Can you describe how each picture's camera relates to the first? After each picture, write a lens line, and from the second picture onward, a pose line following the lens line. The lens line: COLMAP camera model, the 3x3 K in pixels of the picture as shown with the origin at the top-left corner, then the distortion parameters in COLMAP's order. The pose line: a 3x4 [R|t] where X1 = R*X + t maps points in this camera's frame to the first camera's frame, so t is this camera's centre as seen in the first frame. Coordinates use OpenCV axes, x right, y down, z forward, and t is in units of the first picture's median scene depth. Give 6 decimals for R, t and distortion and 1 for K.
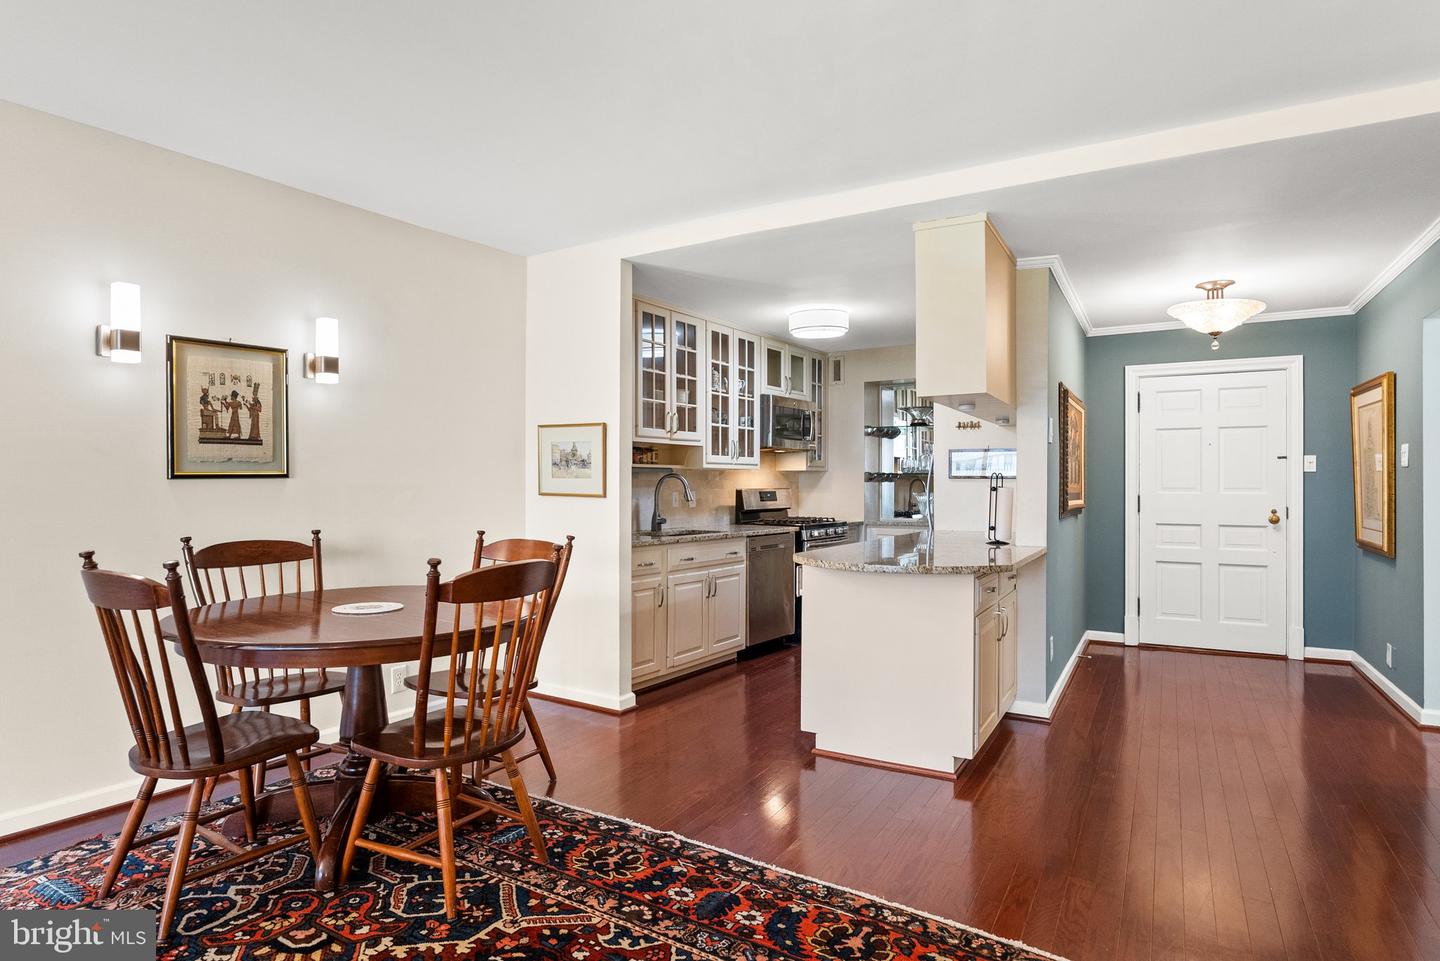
lens RADIAL K [[795.3, 0, 720.3], [0, 795.3, 488.2], [0, 0, 1]] dist [-0.002018, 0.000428]
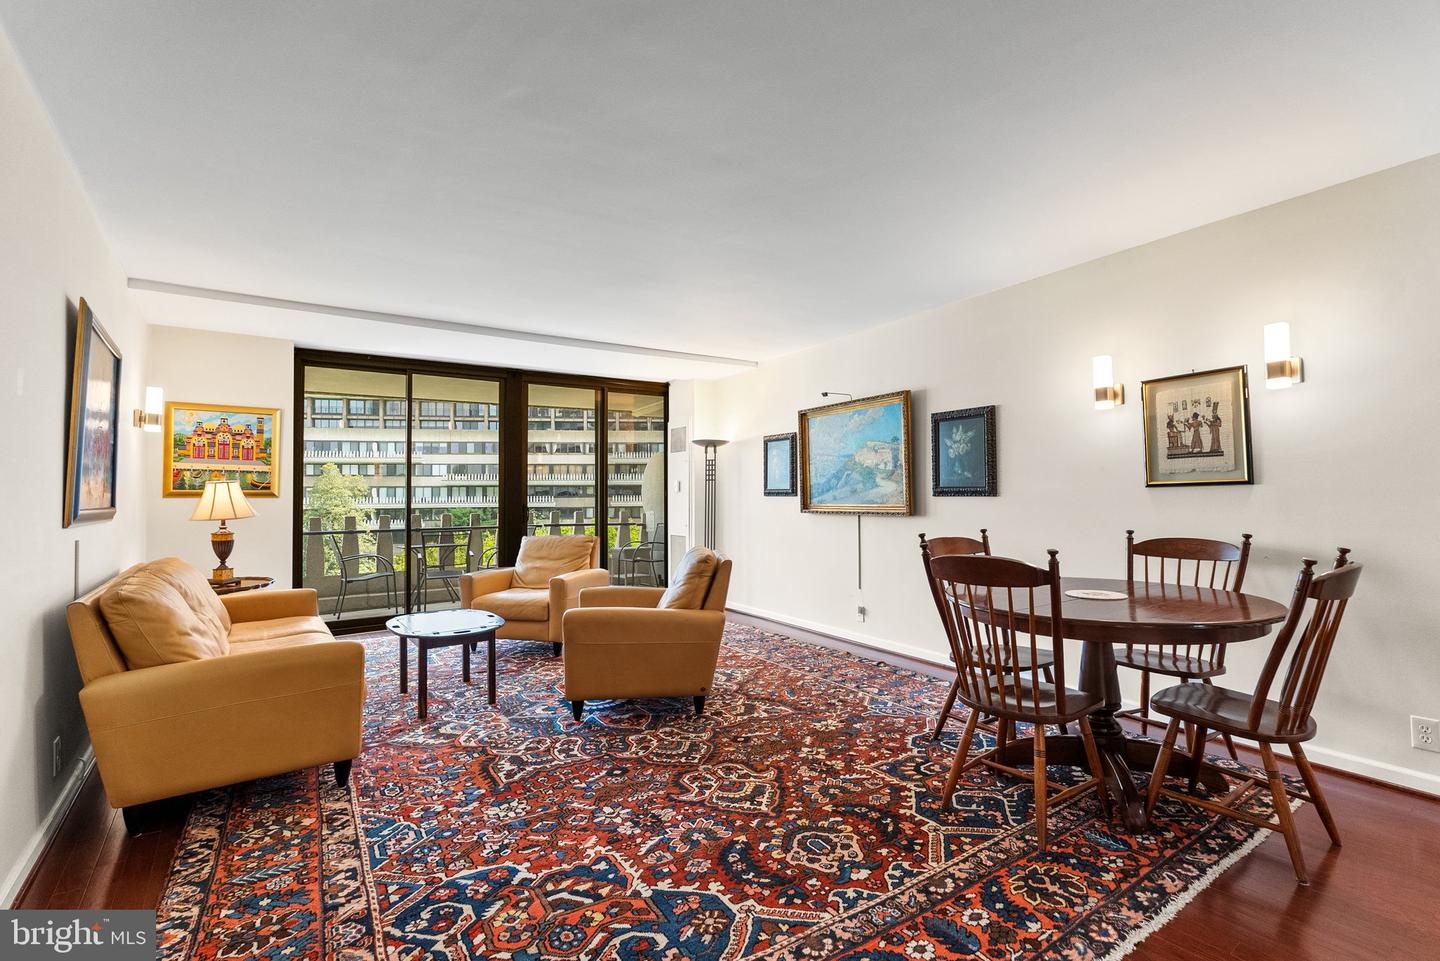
lens RADIAL K [[642.0, 0, 717.1], [0, 642.0, 482.2], [0, 0, 1]] dist [-0.006144, 0.000216]
pose [[-0.407730, -0.019775, -0.912889, 0.345290], [0.000351, 0.999762, -0.021814, 0.001714], [0.913103, -0.009214, -0.407626, 0.451364]]
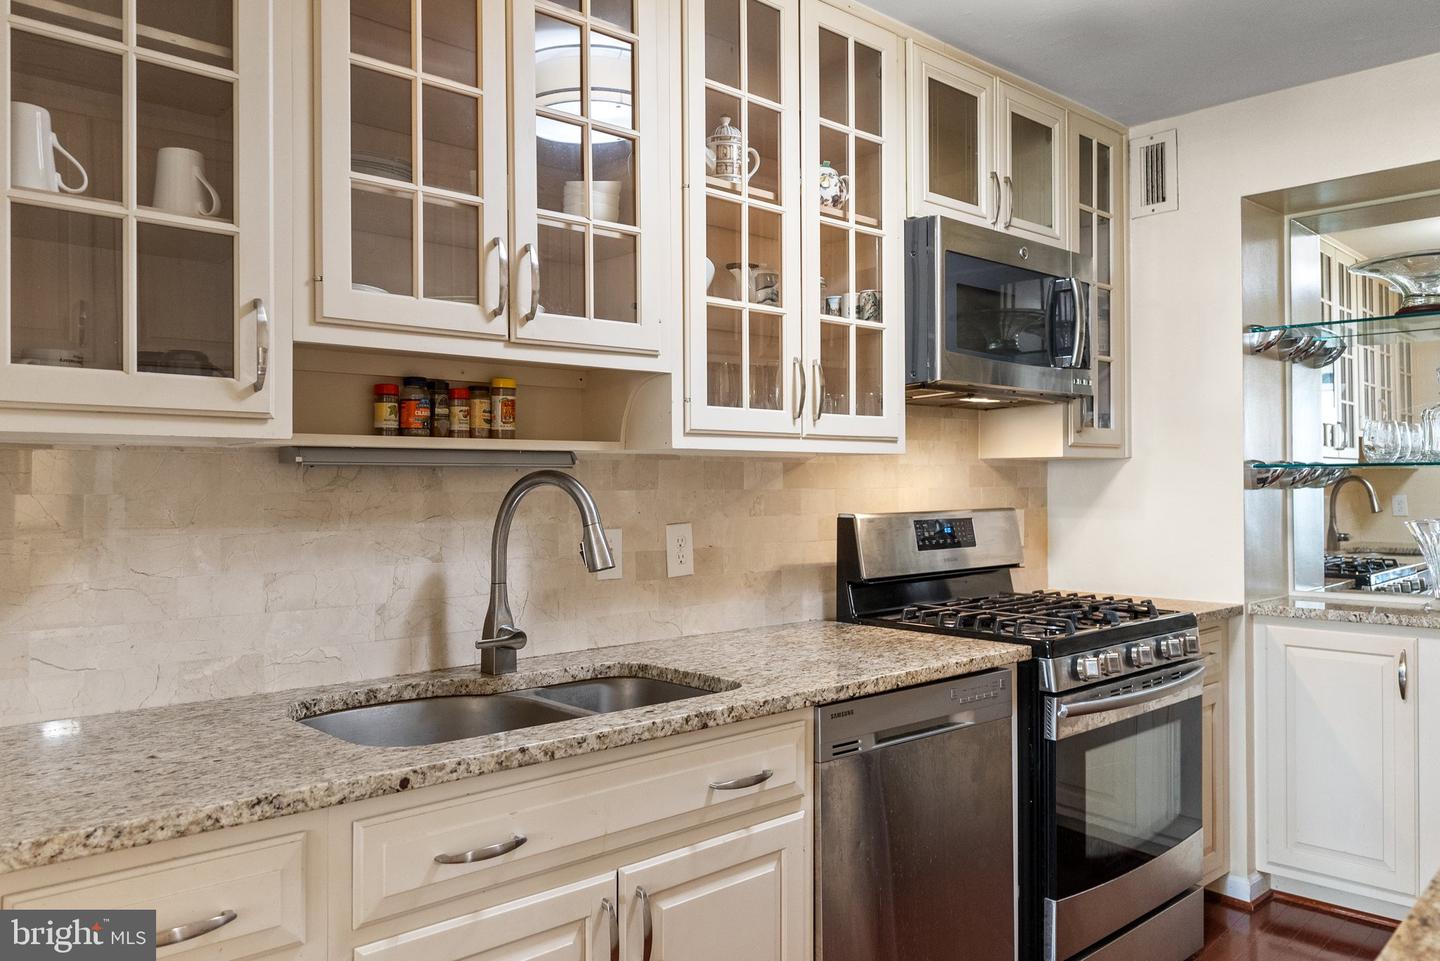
lens RADIAL K [[1076.8, 0, 722.5], [0, 1076.8, 471.4], [0, 0, 1]] dist [-0.000974, -0.000830]
pose [[0.974781, -0.007001, -0.223052, 0.085327], [0.003667, 0.999875, -0.015358, -0.011916], [0.223132, 0.014153, 0.974685, 0.643469]]
